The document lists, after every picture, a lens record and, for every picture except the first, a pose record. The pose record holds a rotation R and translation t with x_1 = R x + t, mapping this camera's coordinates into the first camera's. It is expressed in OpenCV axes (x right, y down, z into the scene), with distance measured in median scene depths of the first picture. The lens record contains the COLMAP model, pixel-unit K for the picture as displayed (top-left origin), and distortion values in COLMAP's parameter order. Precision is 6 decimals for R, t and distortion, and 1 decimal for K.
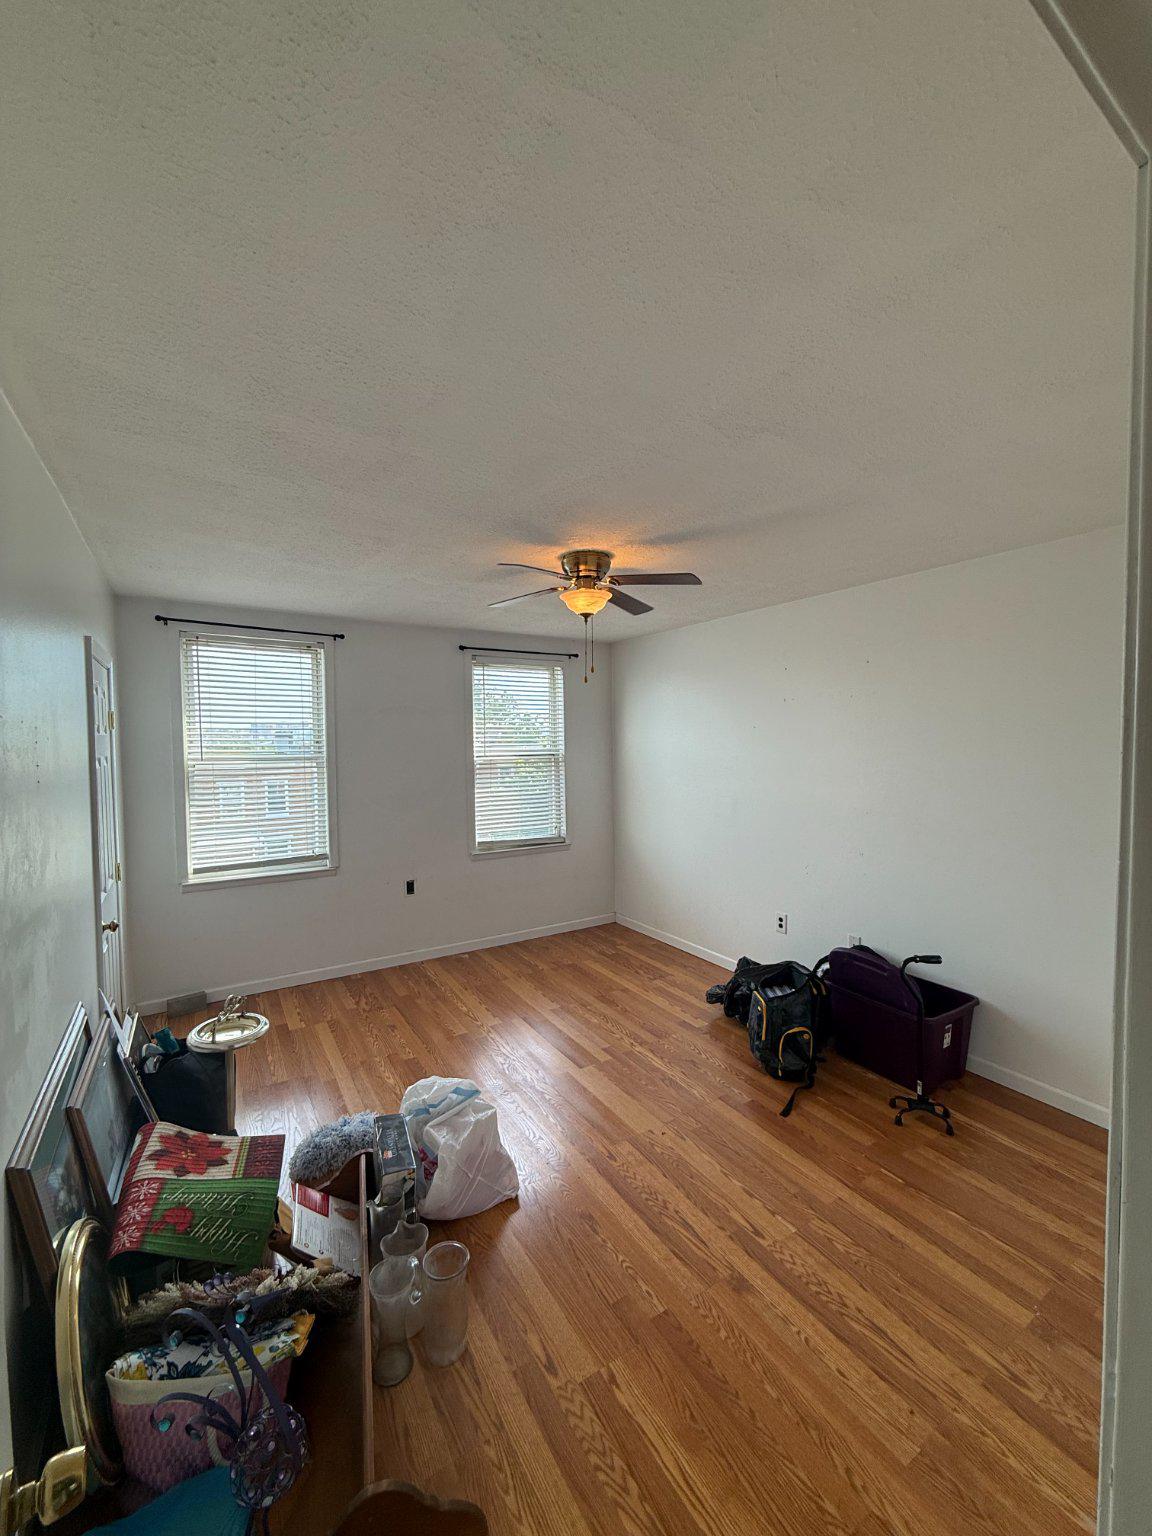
lens RADIAL K [[610.1, 0, 581.4], [0, 610.1, 764.2], [0, 0, 1]] dist [0.001117, 0.000070]
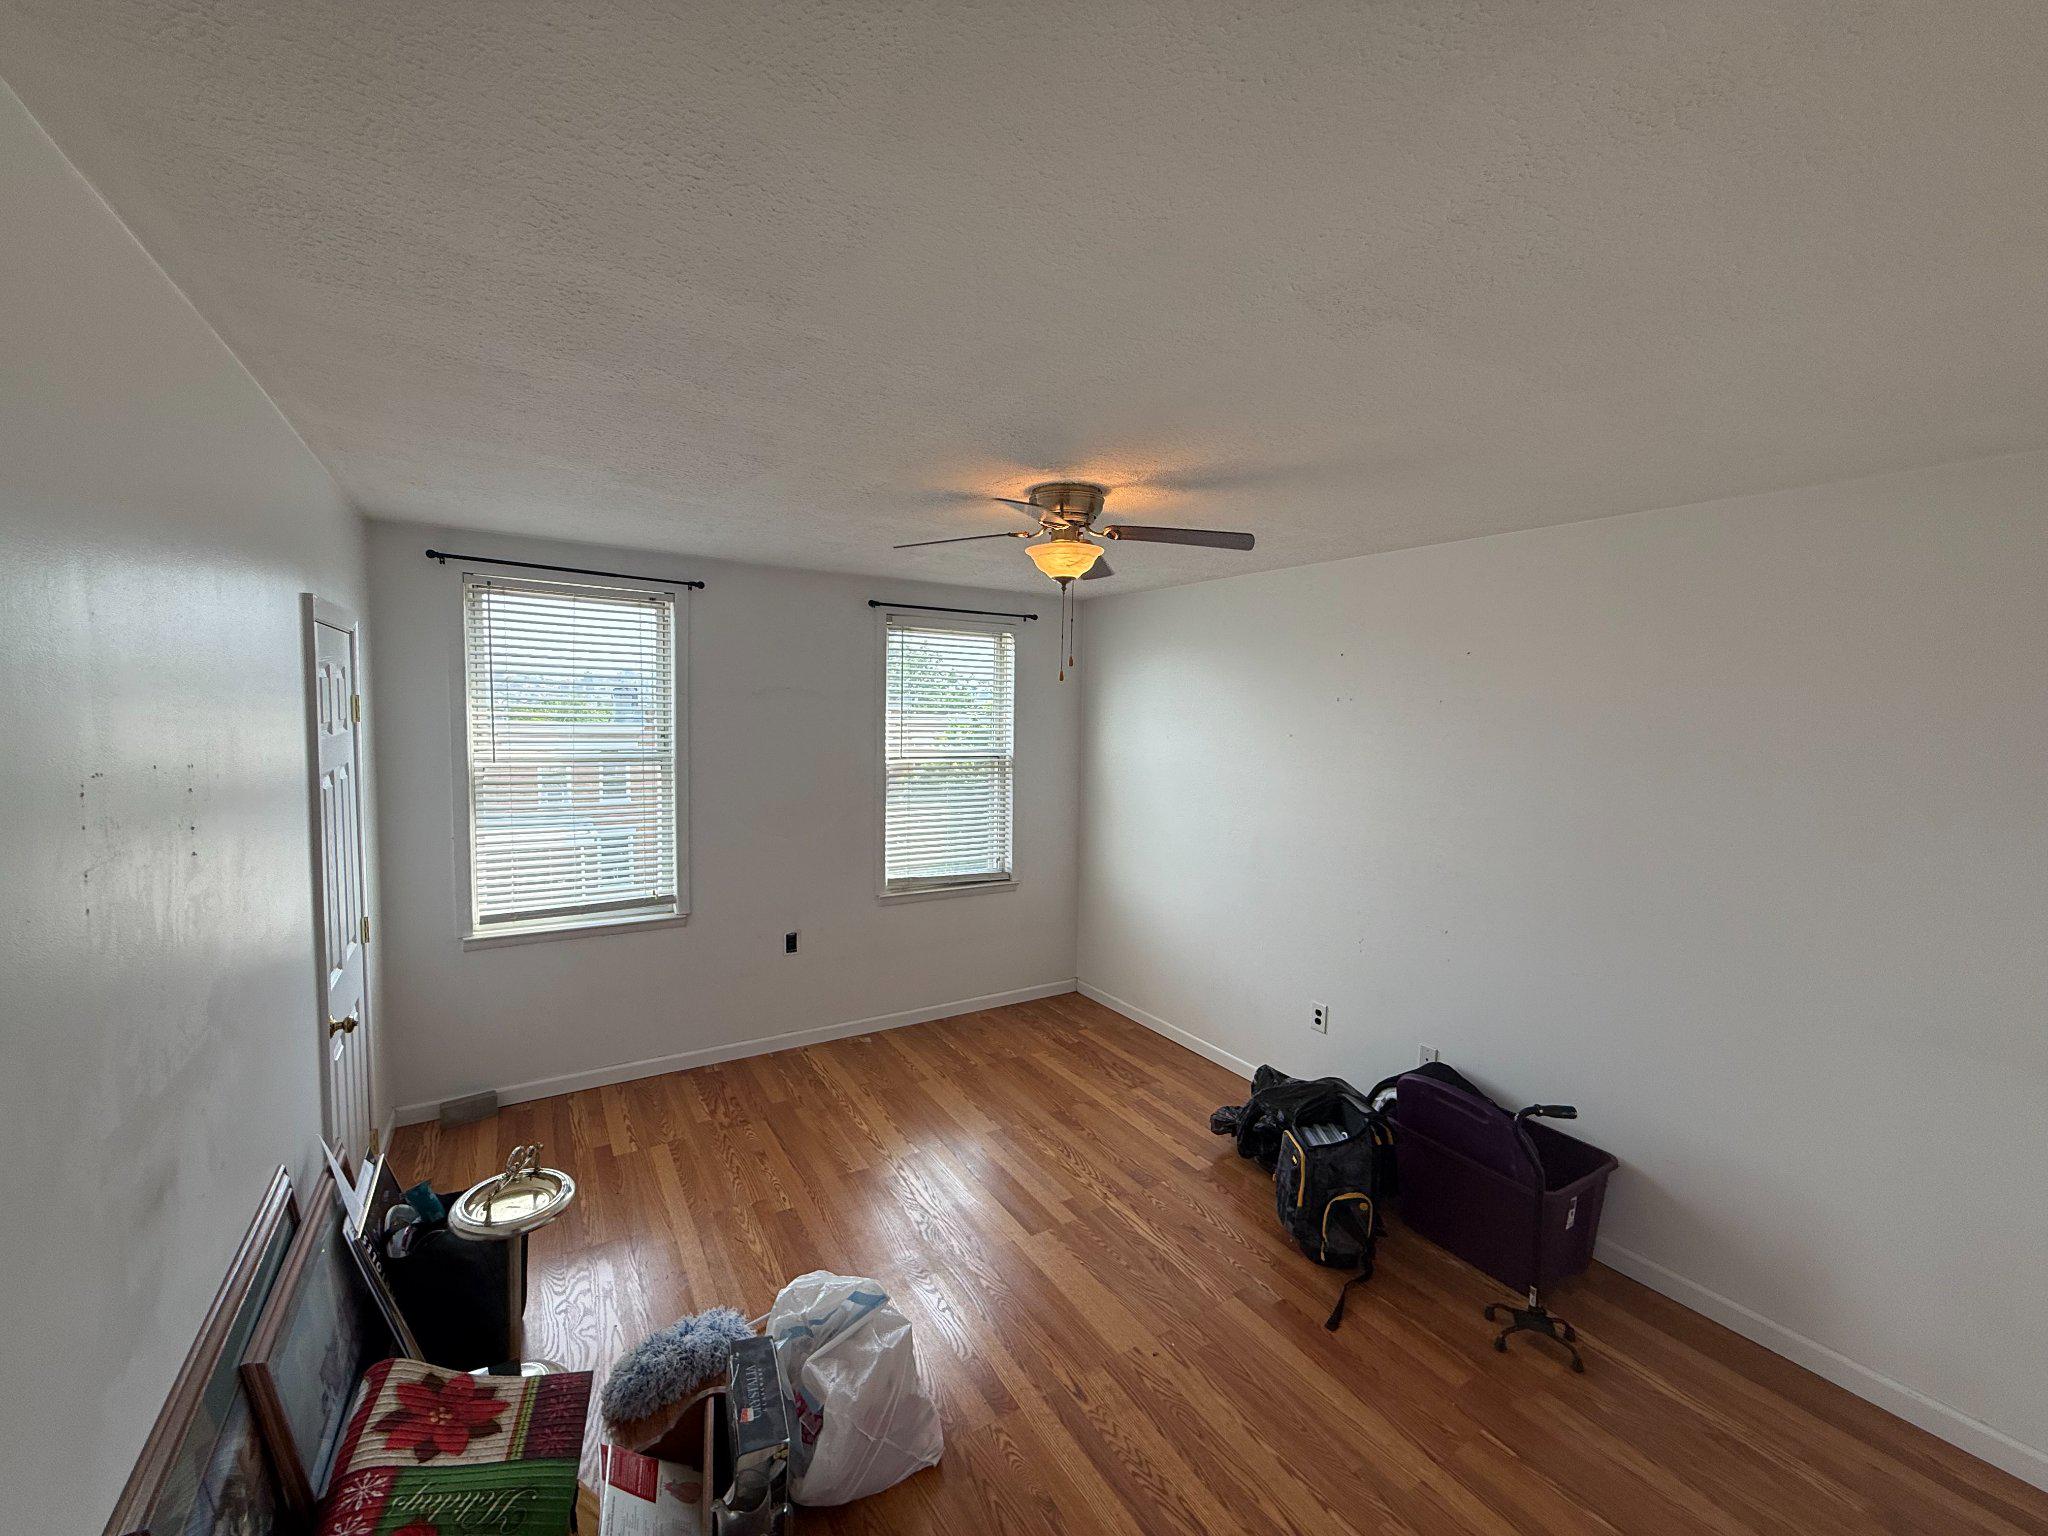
lens RADIAL K [[813.5, 0, 1024.0], [0, 813.5, 768.0], [0, 0, 1]] dist [0.001117, 0.000070]
pose [[0.999513, 0.031192, 0.001042, -0.028364], [-0.031209, 0.998946, 0.033663, -0.062064], [0.000009, -0.033679, 0.999433, 0.098643]]
